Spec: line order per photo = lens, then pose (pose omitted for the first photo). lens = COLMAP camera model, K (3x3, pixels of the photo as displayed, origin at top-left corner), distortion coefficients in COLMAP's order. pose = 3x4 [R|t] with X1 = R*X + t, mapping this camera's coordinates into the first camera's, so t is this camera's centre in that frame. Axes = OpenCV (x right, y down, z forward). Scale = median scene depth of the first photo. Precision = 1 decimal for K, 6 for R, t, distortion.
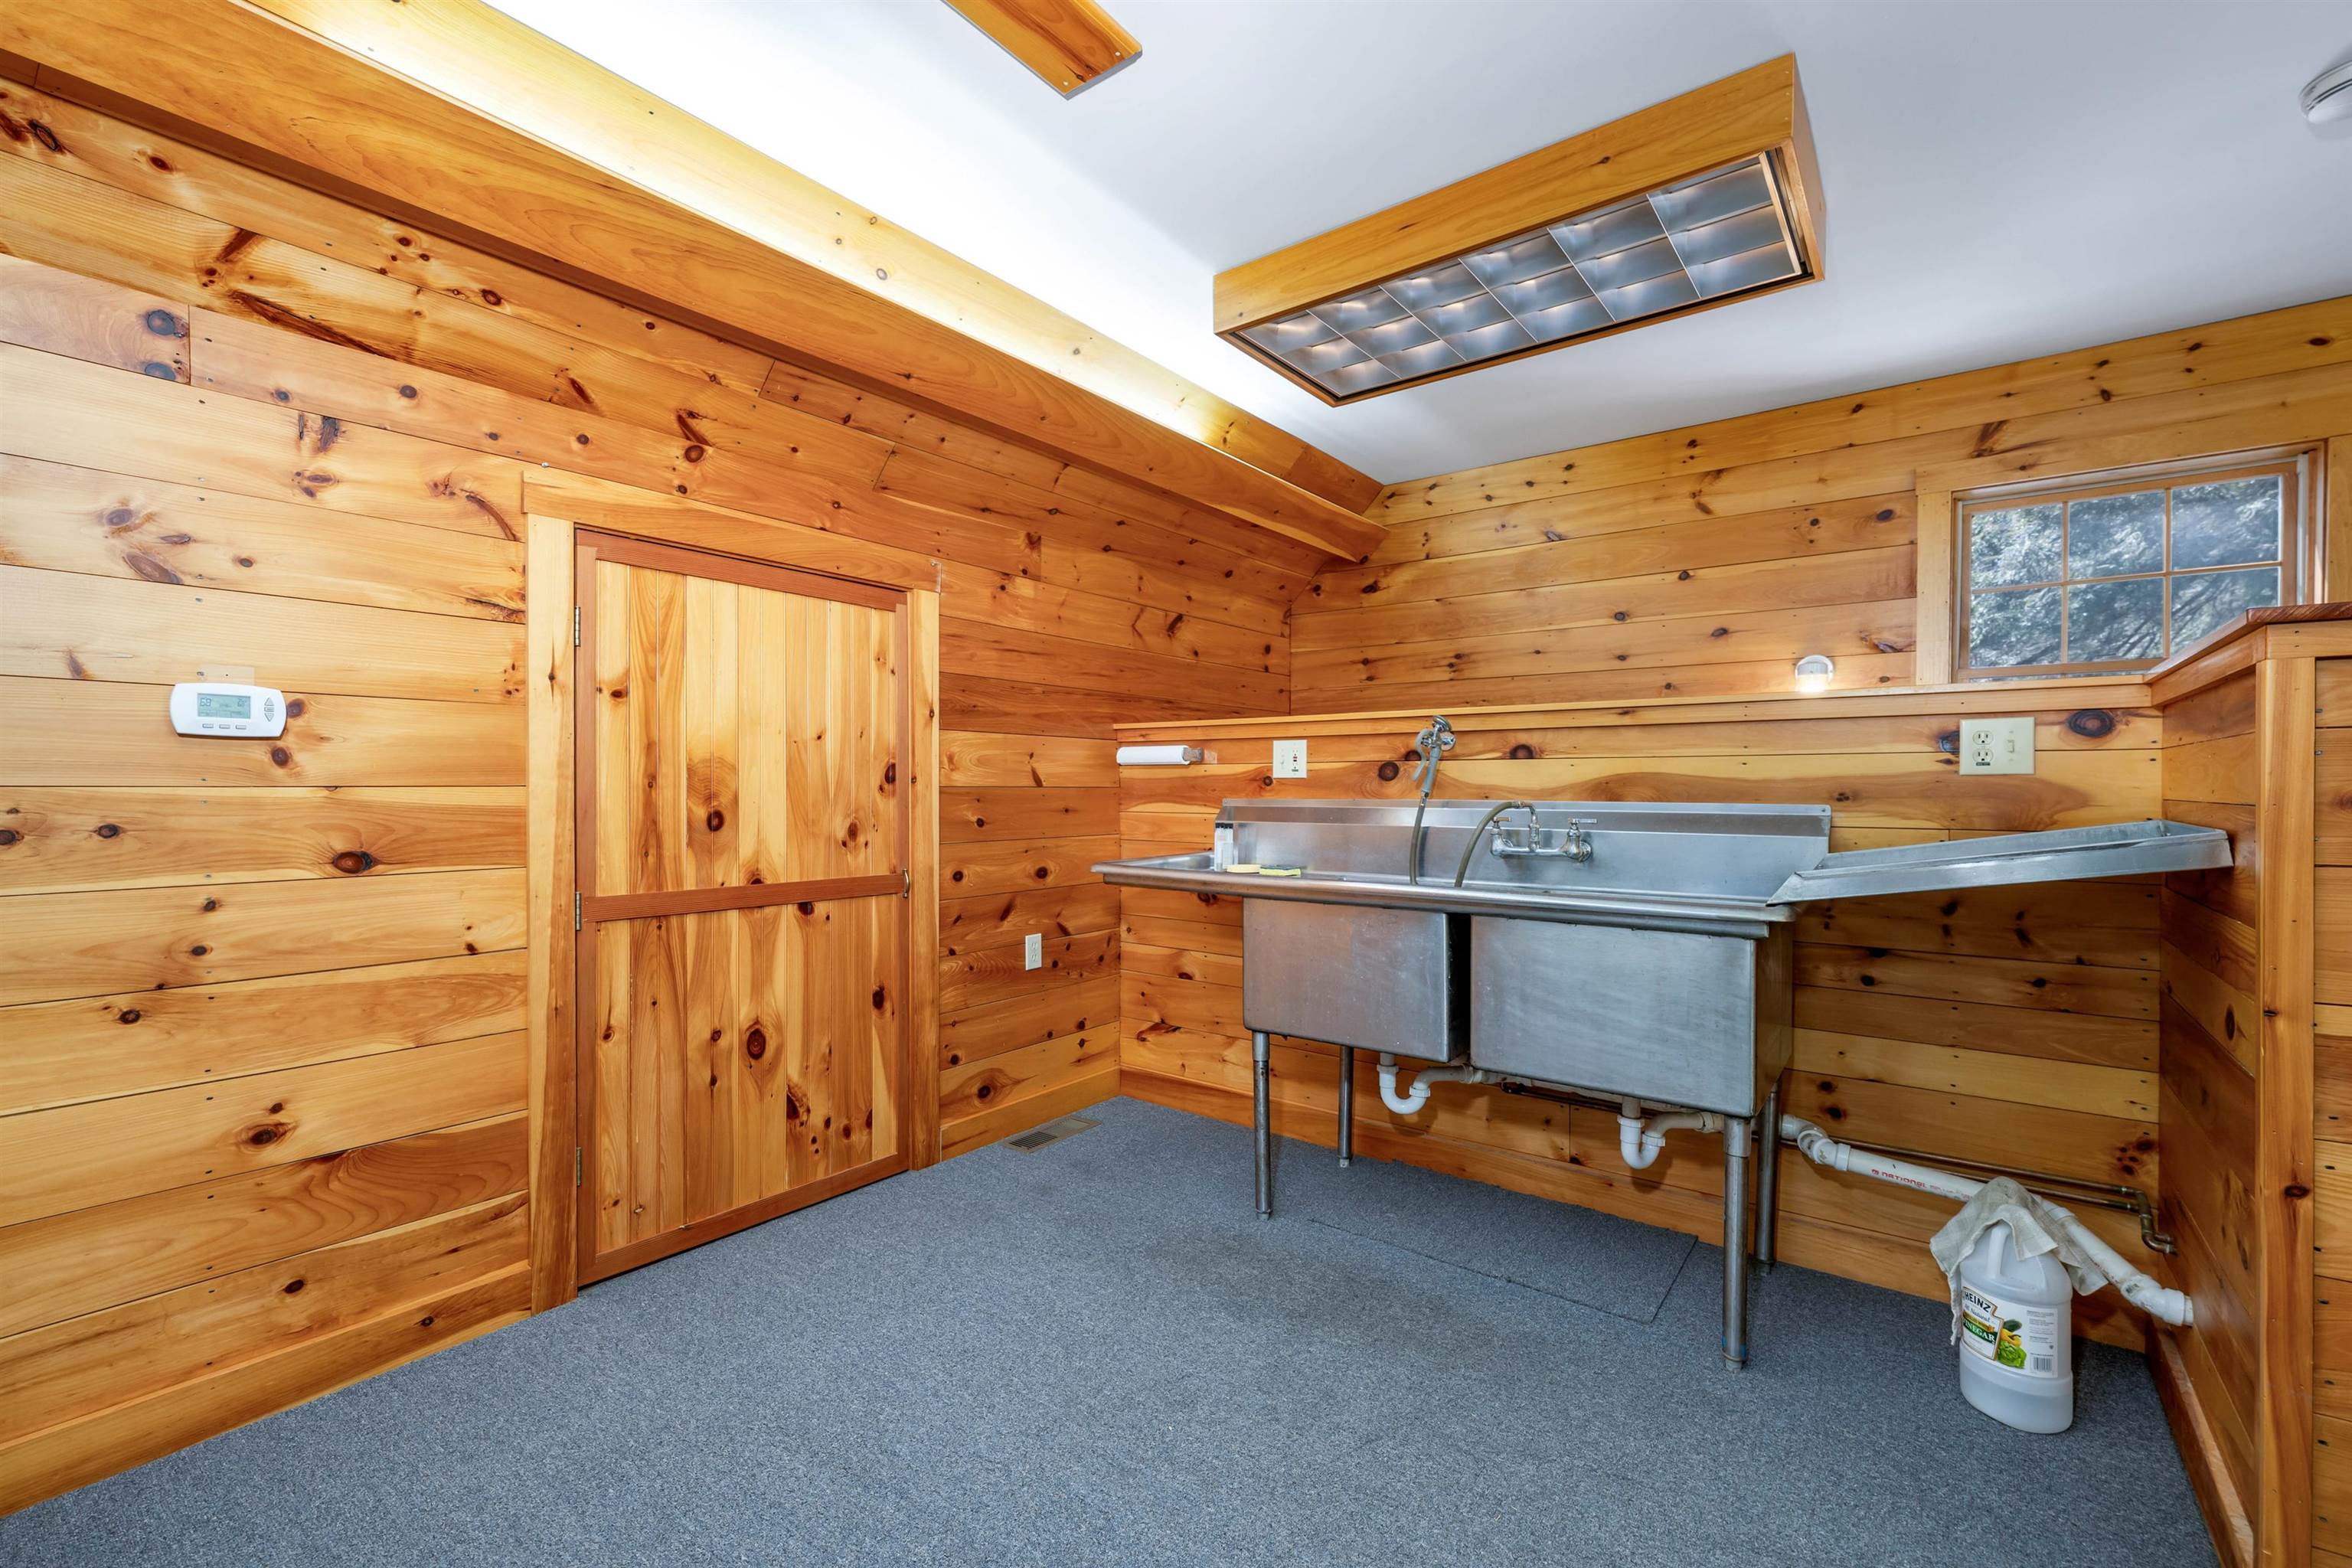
lens RADIAL K [[1000.2, 0, 1175.9], [0, 1000.2, 793.4], [0, 0, 1]] dist [0.001176, 0.000092]
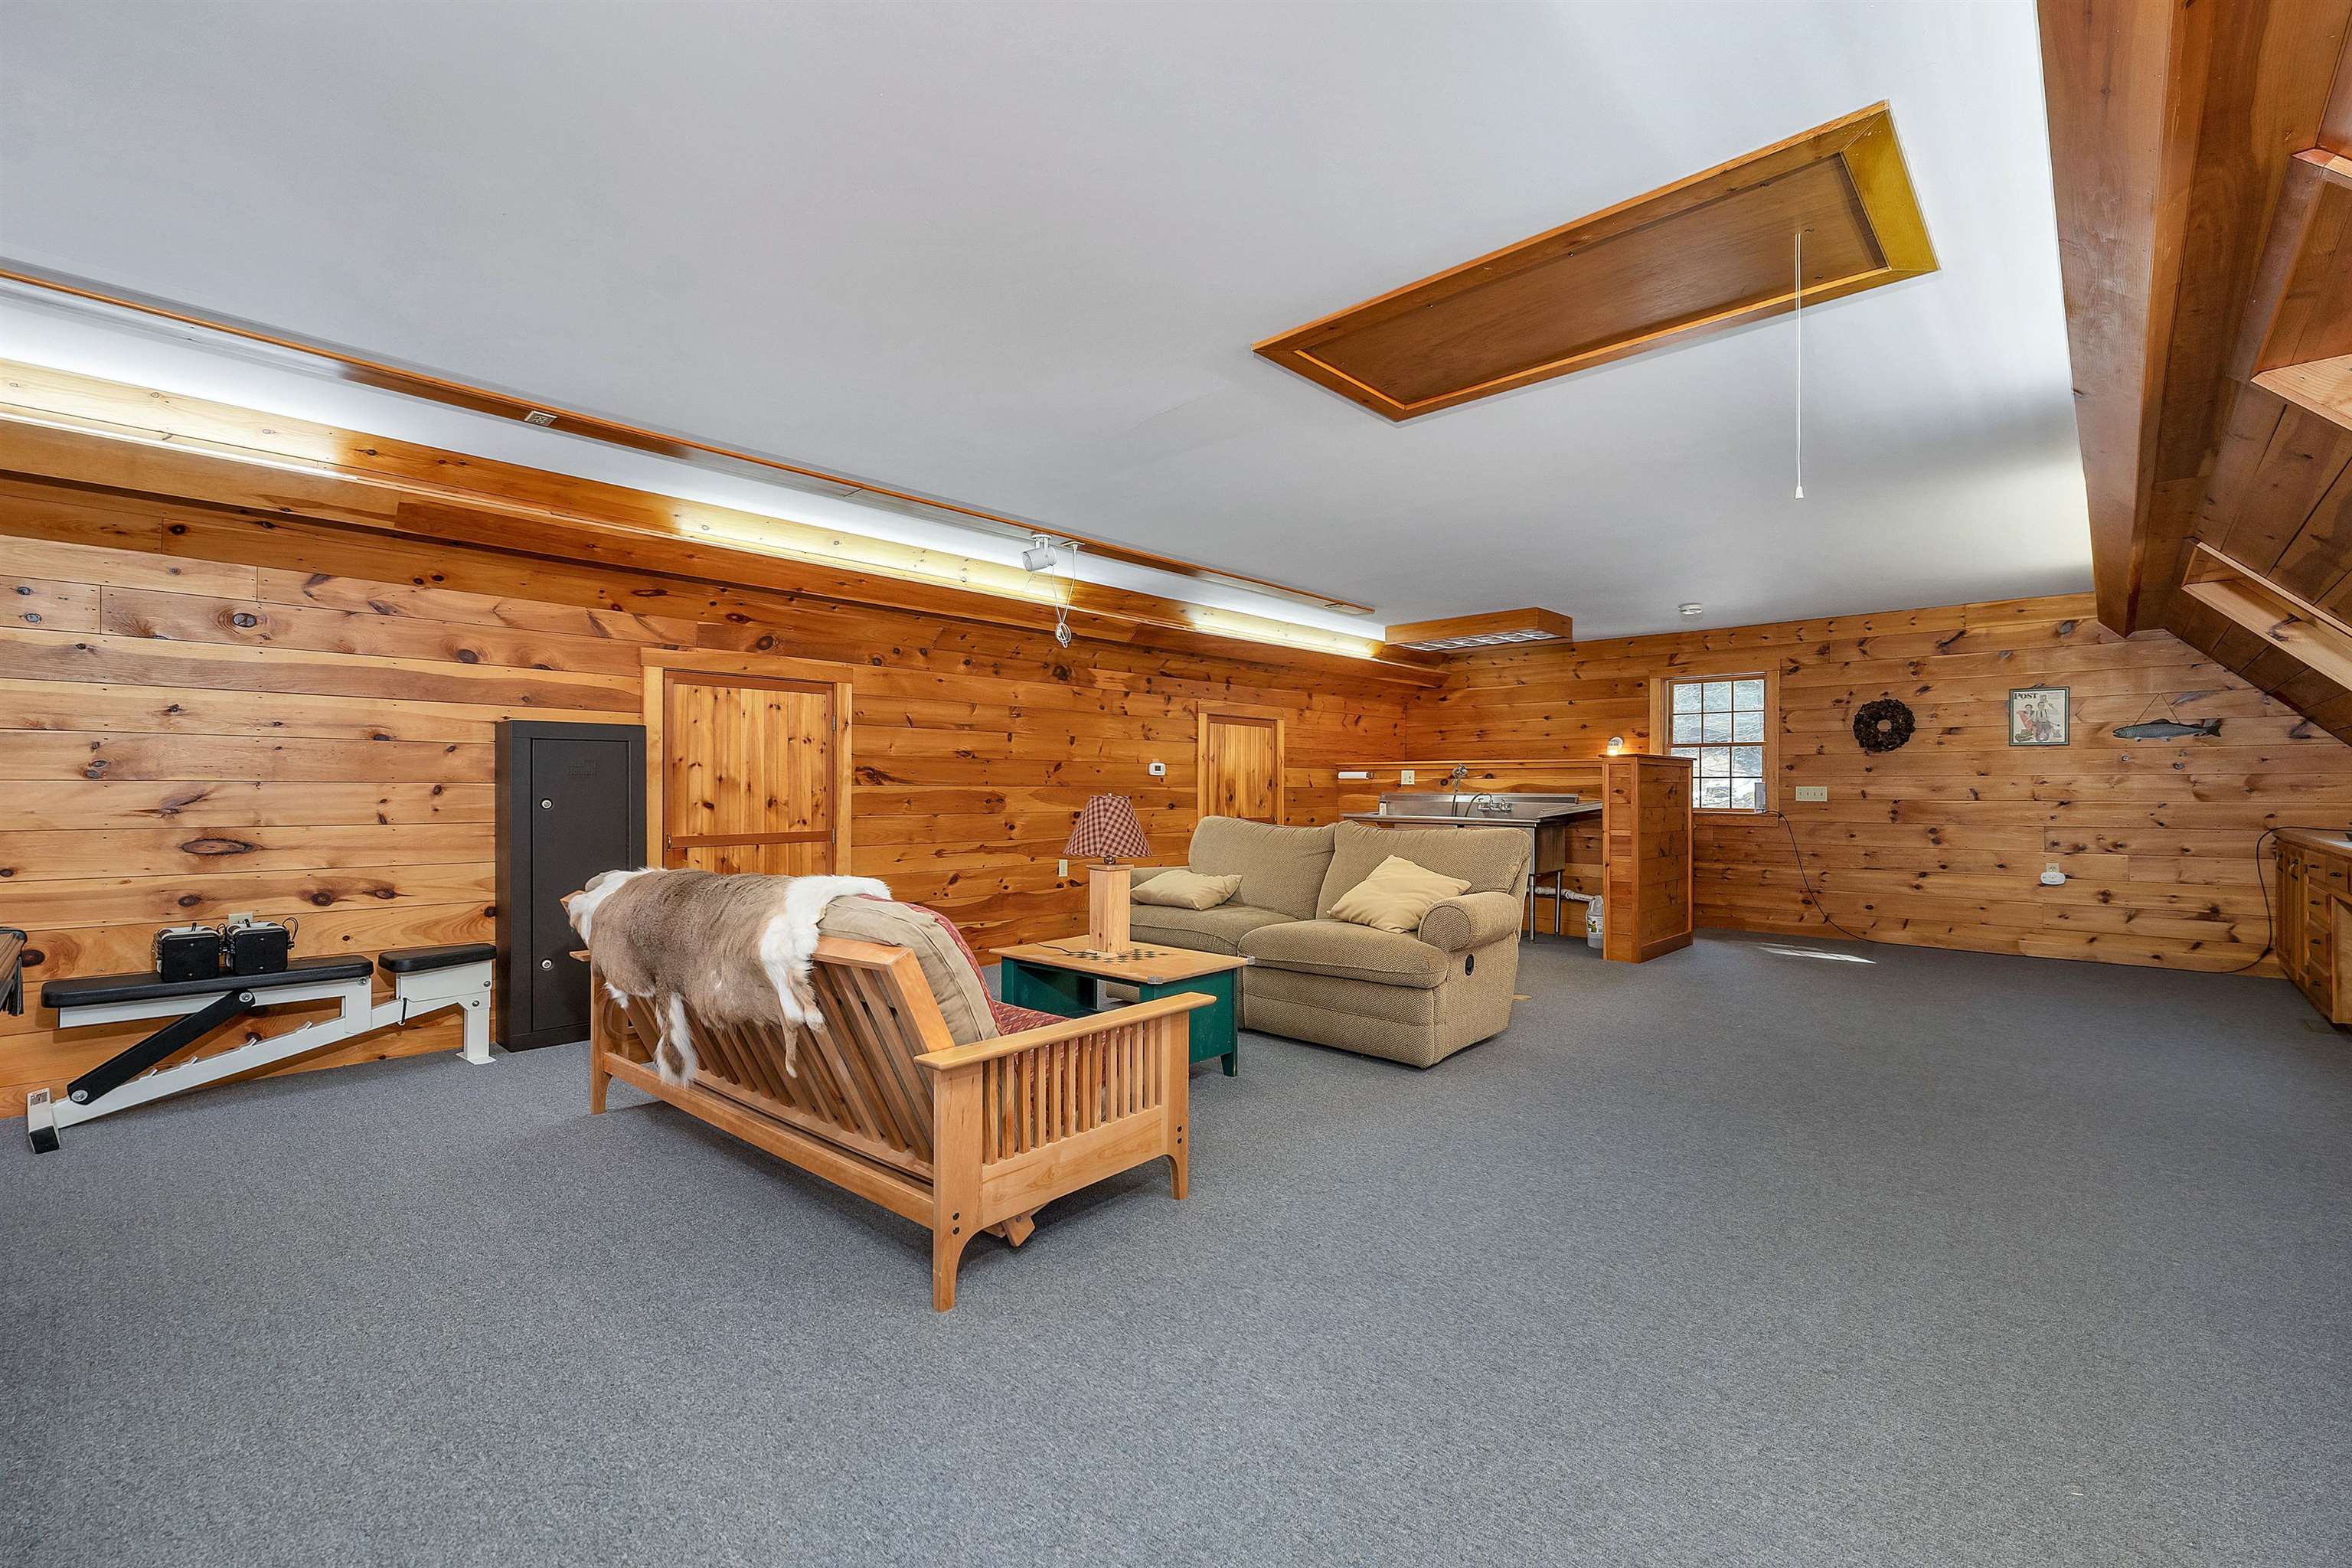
lens RADIAL K [[1000.2, 0, 1170.6], [0, 1000.2, 783.1], [0, 0, 1]] dist [0.001176, 0.000092]
pose [[0.994766, 0.002195, -0.102154, -0.243883], [-0.003249, 0.999943, -0.010151, 0.009836], [0.102126, 0.010429, 0.994717, -1.719791]]
